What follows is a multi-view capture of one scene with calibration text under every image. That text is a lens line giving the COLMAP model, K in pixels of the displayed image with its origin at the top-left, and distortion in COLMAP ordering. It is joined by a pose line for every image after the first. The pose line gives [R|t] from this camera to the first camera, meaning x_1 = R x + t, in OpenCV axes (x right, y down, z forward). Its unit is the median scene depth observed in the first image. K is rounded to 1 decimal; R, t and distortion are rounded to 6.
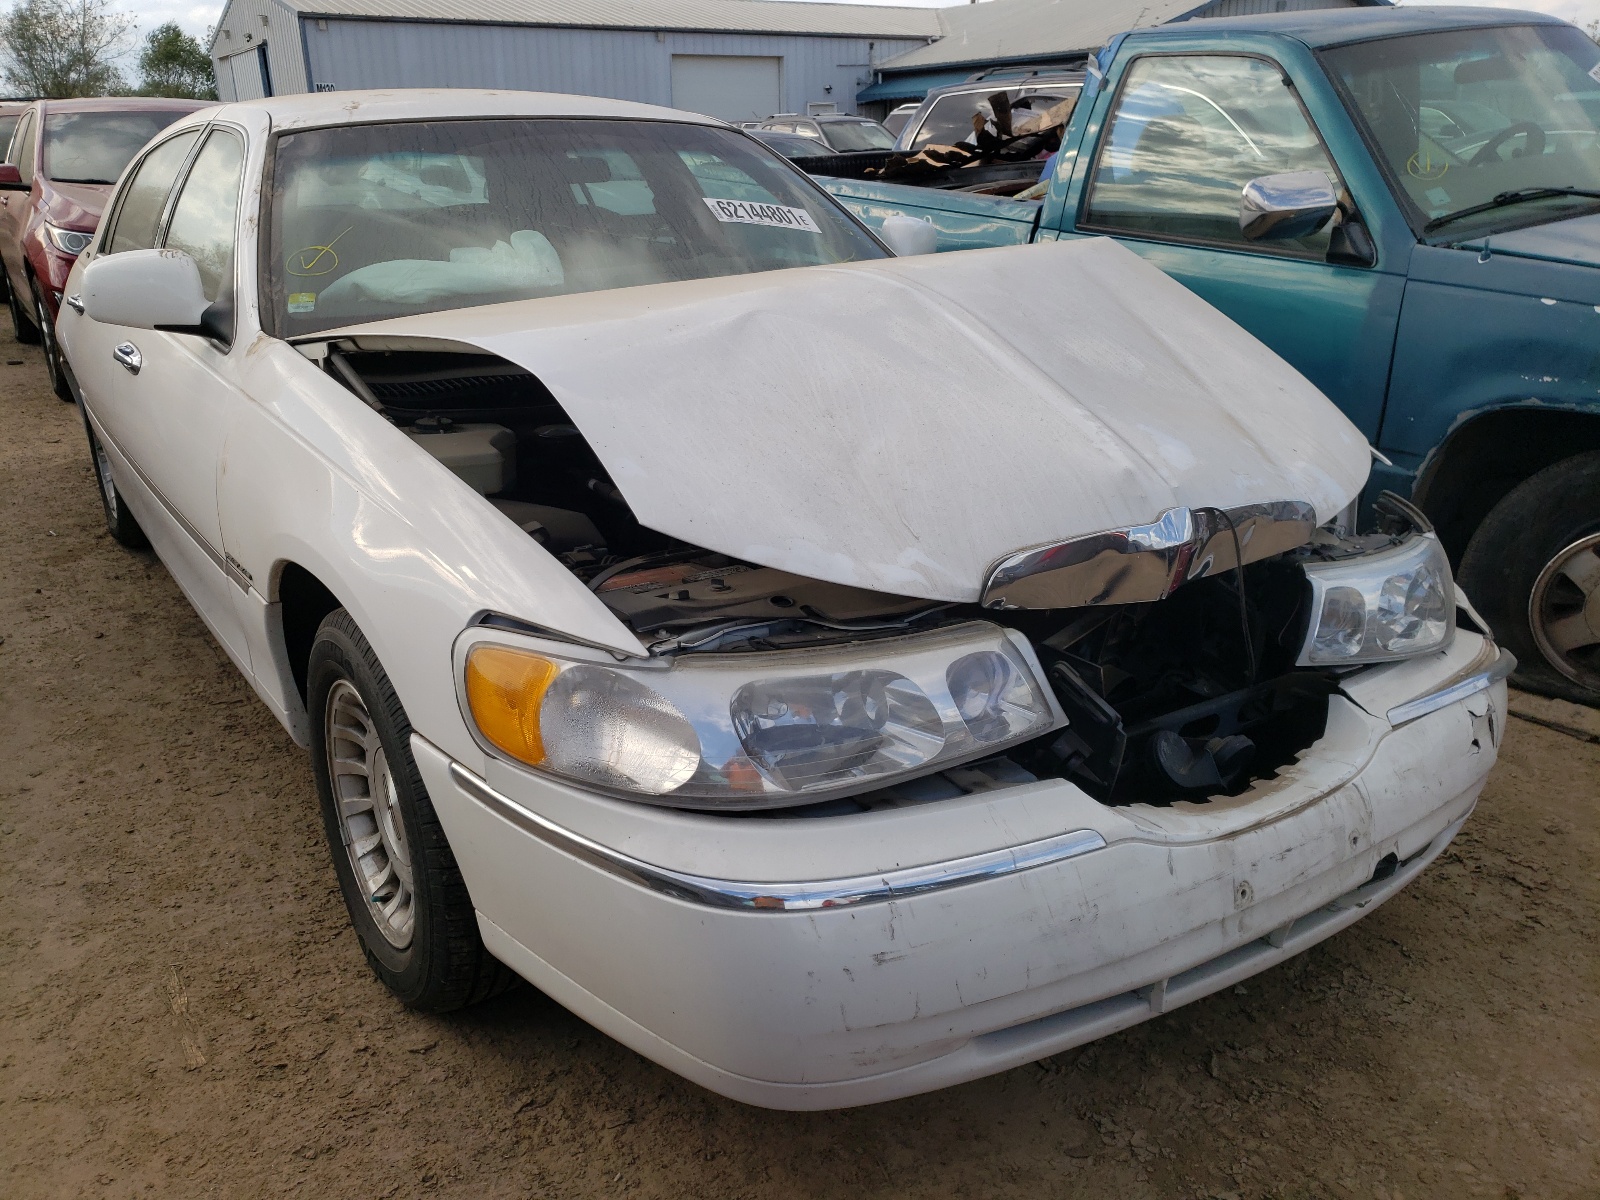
lens RADIAL K [[1228.3, 0, 796.0], [0, 1228.3, 572.6], [0, 0, 1]] dist [-0.001144, 0.005378]
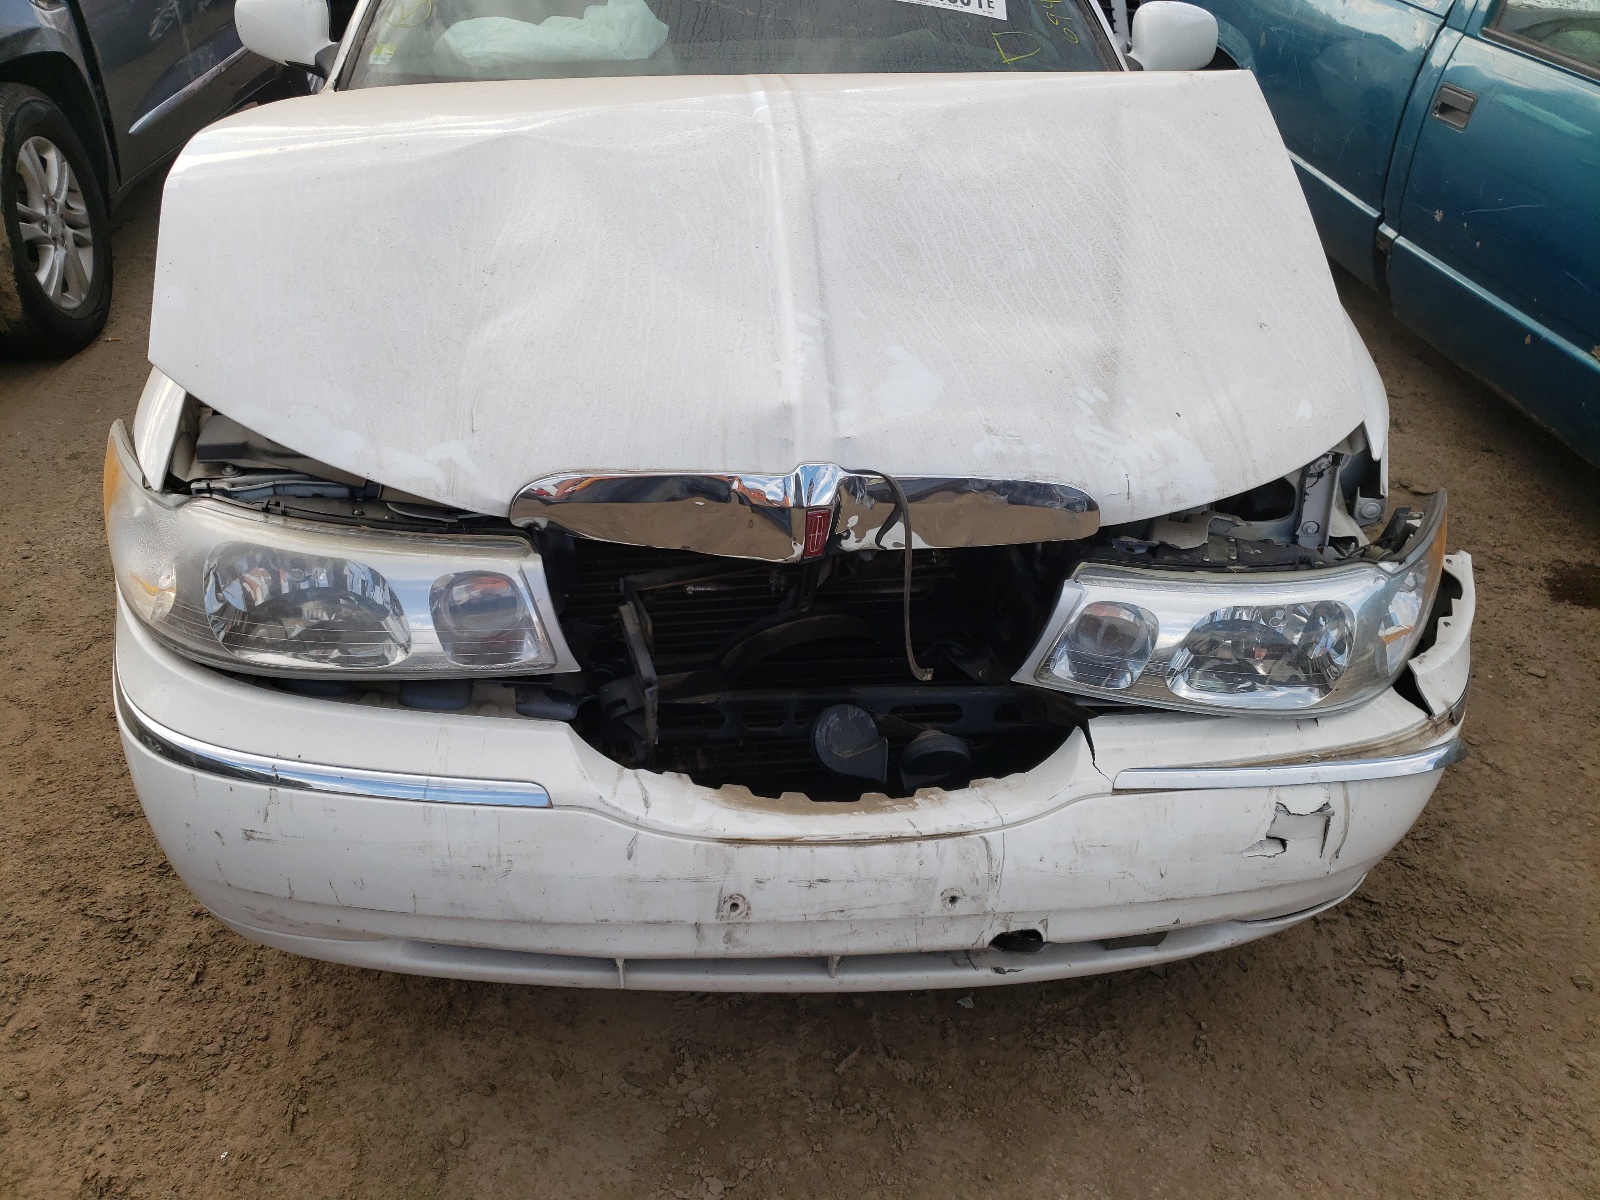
lens RADIAL K [[1224.1, 0, 806.8], [0, 1224.1, 602.1], [0, 0, 1]] dist [0.127495, -0.255417]
pose [[0.880007, 0.276134, -0.386442, 0.663562], [-0.185143, 0.948703, 0.256292, -0.177980], [0.437390, -0.153992, 0.885989, 0.254024]]
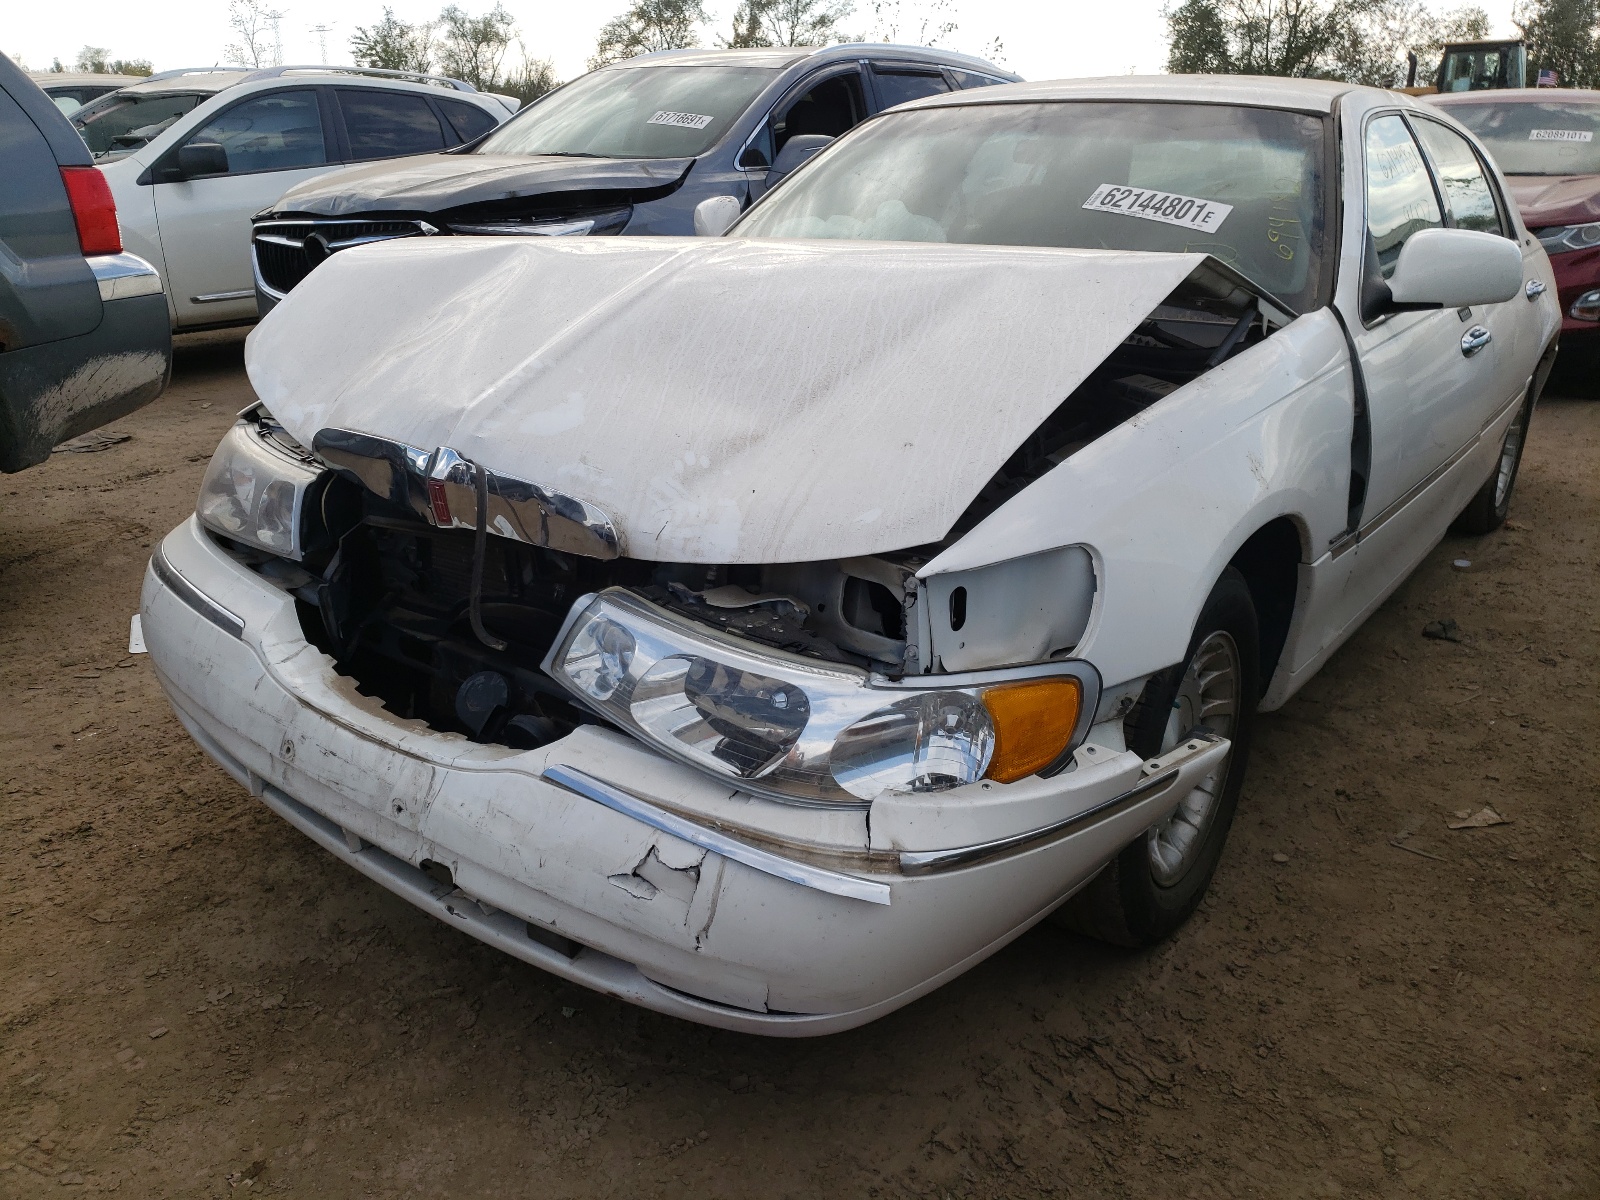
lens RADIAL K [[1224.1, 0, 806.8], [0, 1224.1, 602.1], [0, 0, 1]] dist [0.127495, -0.255417]
pose [[0.329539, 0.334778, -0.882795, 1.461124], [-0.326291, 0.917794, 0.226249, -0.285746], [0.885967, 0.213490, 0.411684, 0.878939]]
